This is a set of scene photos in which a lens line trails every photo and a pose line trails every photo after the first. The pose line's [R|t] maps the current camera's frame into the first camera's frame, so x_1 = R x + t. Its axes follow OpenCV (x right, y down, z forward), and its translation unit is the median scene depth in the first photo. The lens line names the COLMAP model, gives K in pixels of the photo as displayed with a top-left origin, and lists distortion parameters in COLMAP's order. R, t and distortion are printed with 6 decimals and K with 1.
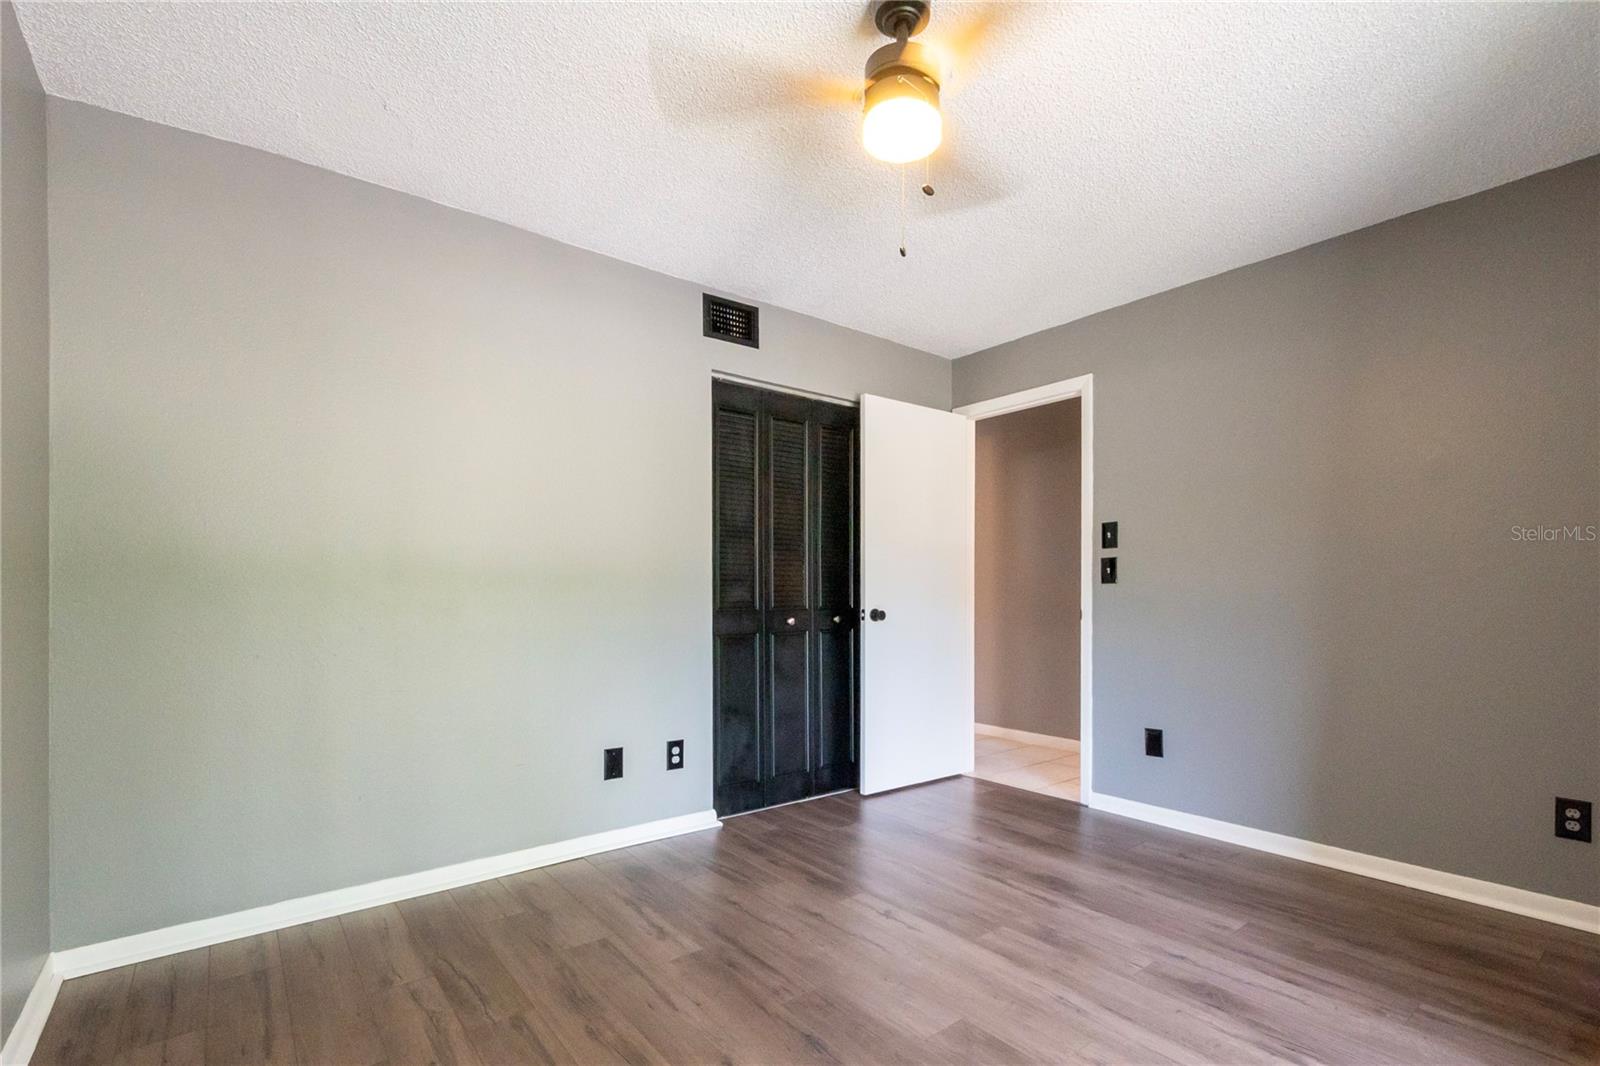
lens RADIAL K [[748.6, 0, 838.0], [0, 748.6, 589.6], [0, 0, 1]] dist [0.000901, 0.000083]
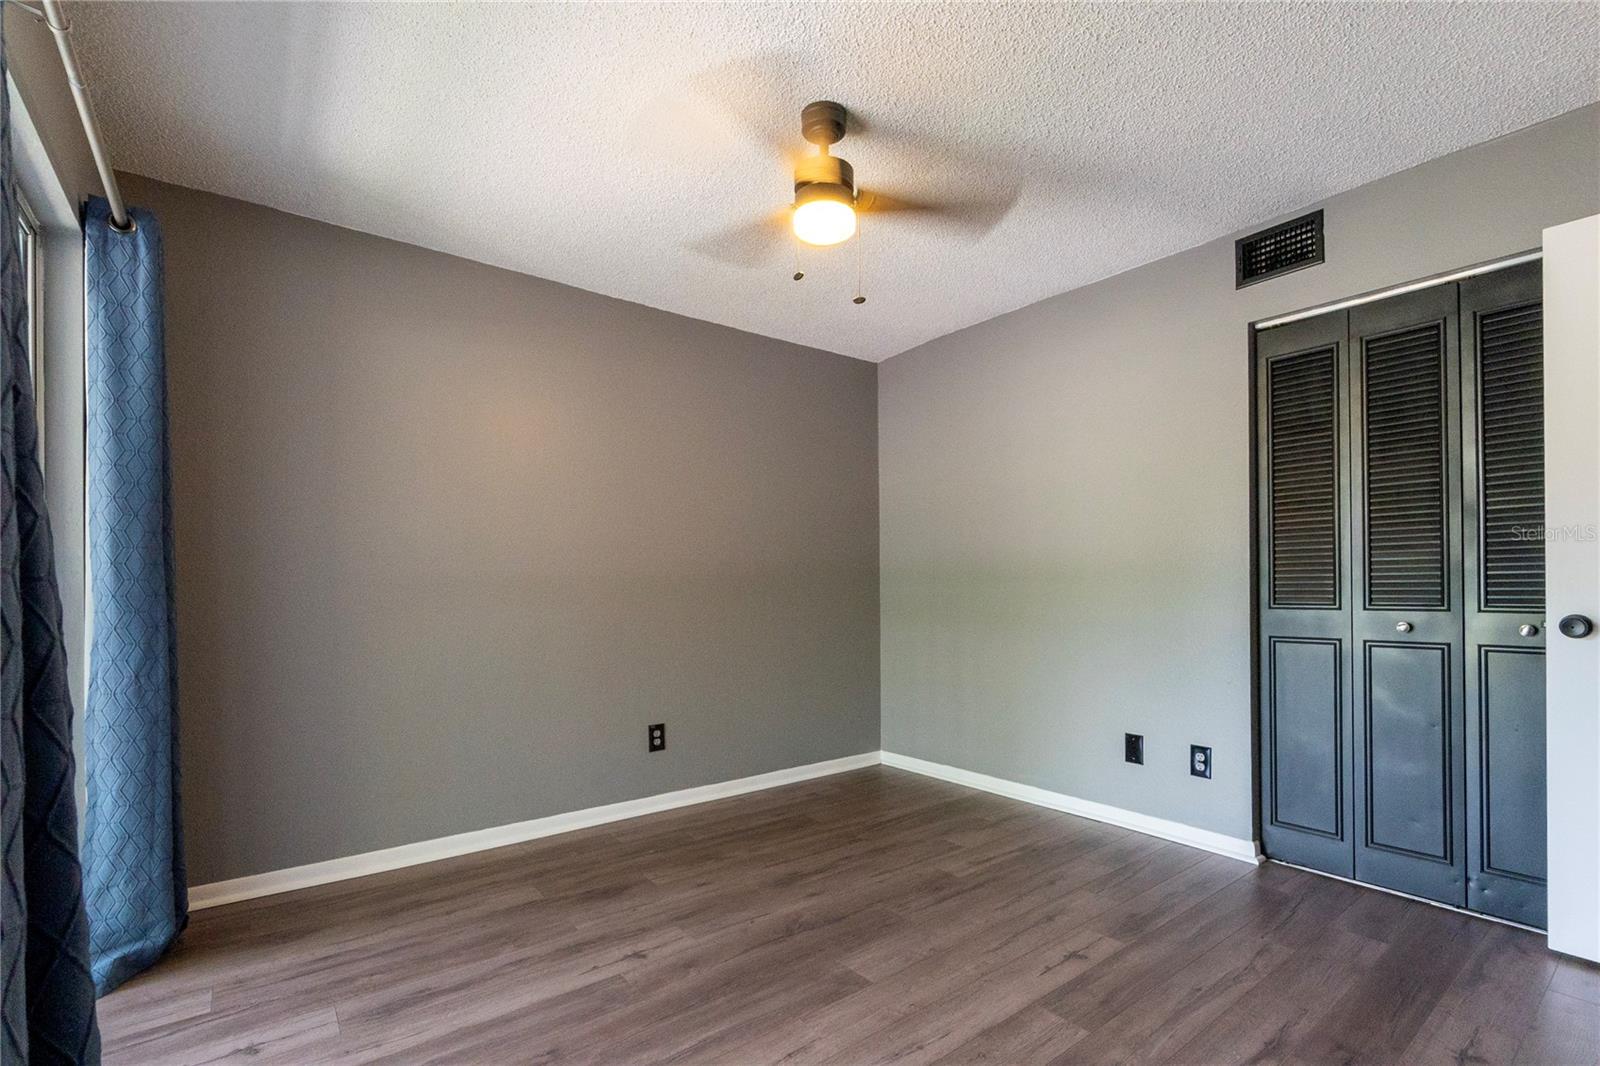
lens RADIAL K [[736.3, 0, 795.3], [0, 736.3, 585.5], [0, 0, 1]] dist [-0.003237, -0.000376]
pose [[-0.033916, 0.002159, -0.999422, 0.706275], [0.006619, 0.999976, 0.001936, -0.001191], [0.999403, -0.006549, -0.033929, 0.530921]]
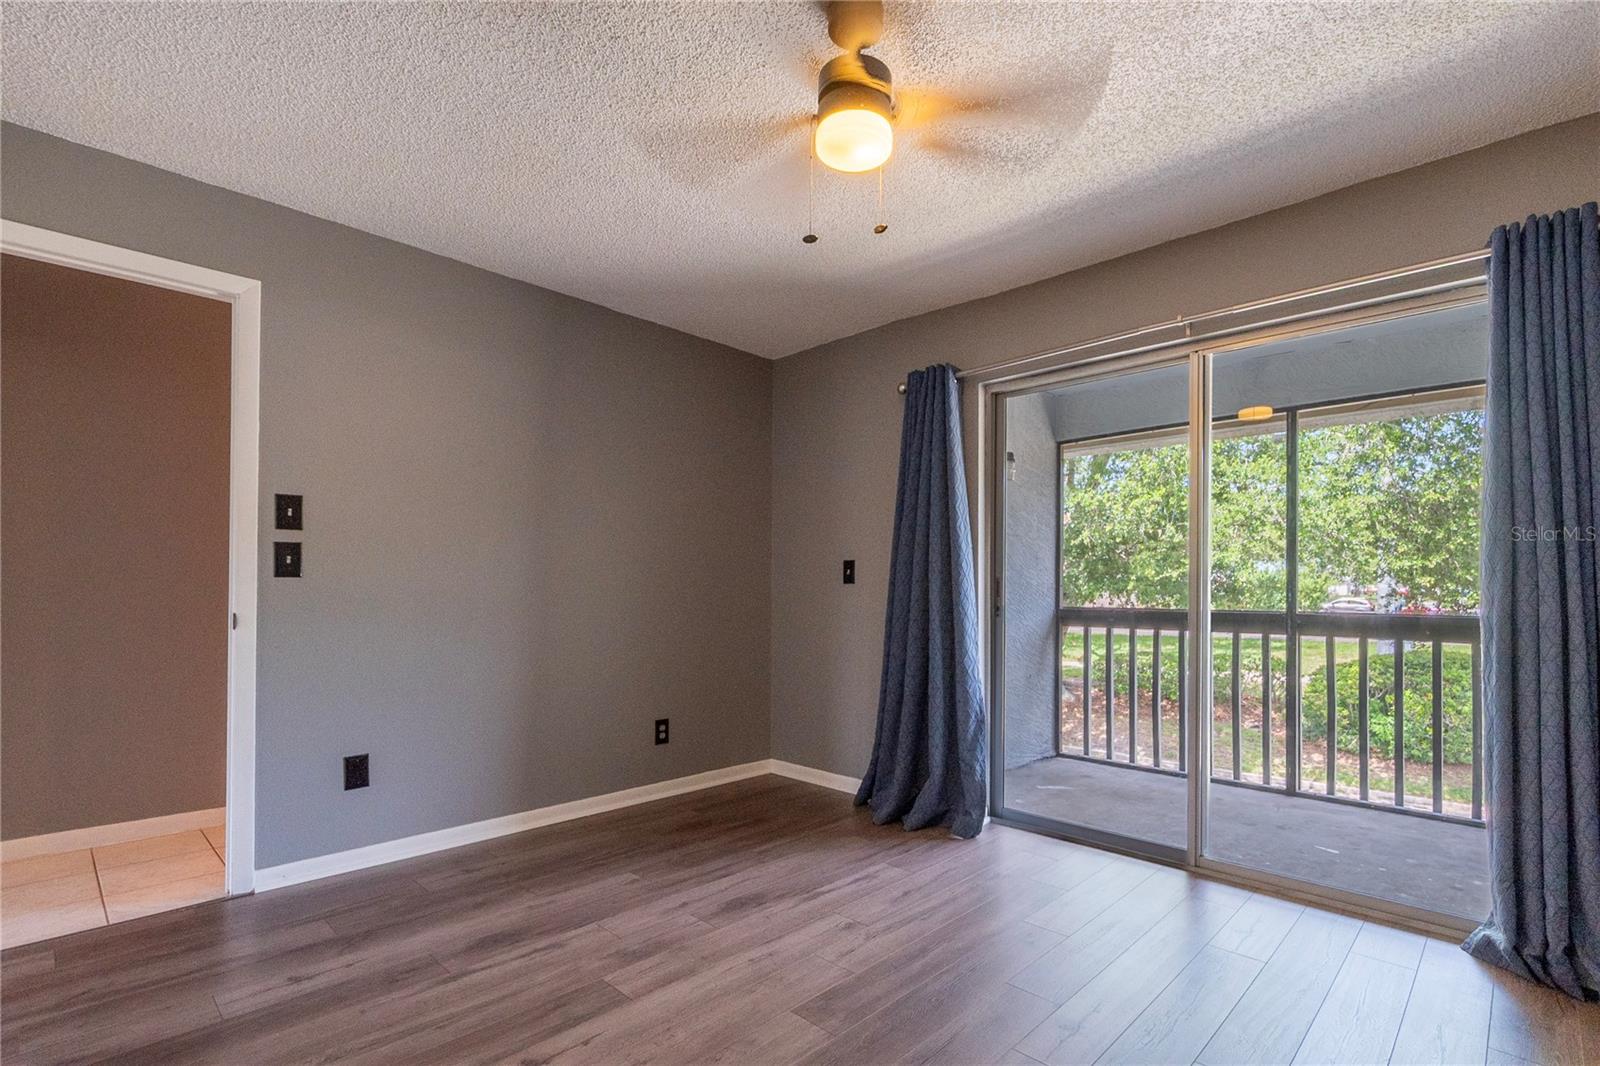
lens RADIAL K [[748.6, 0, 838.0], [0, 748.6, 589.6], [0, 0, 1]] dist [0.000901, 0.000083]
pose [[-0.136749, 0.000081, 0.990606, -0.489990], [-0.010535, 0.999943, -0.001536, -0.000732], [-0.990550, -0.010646, -0.136740, 0.619044]]
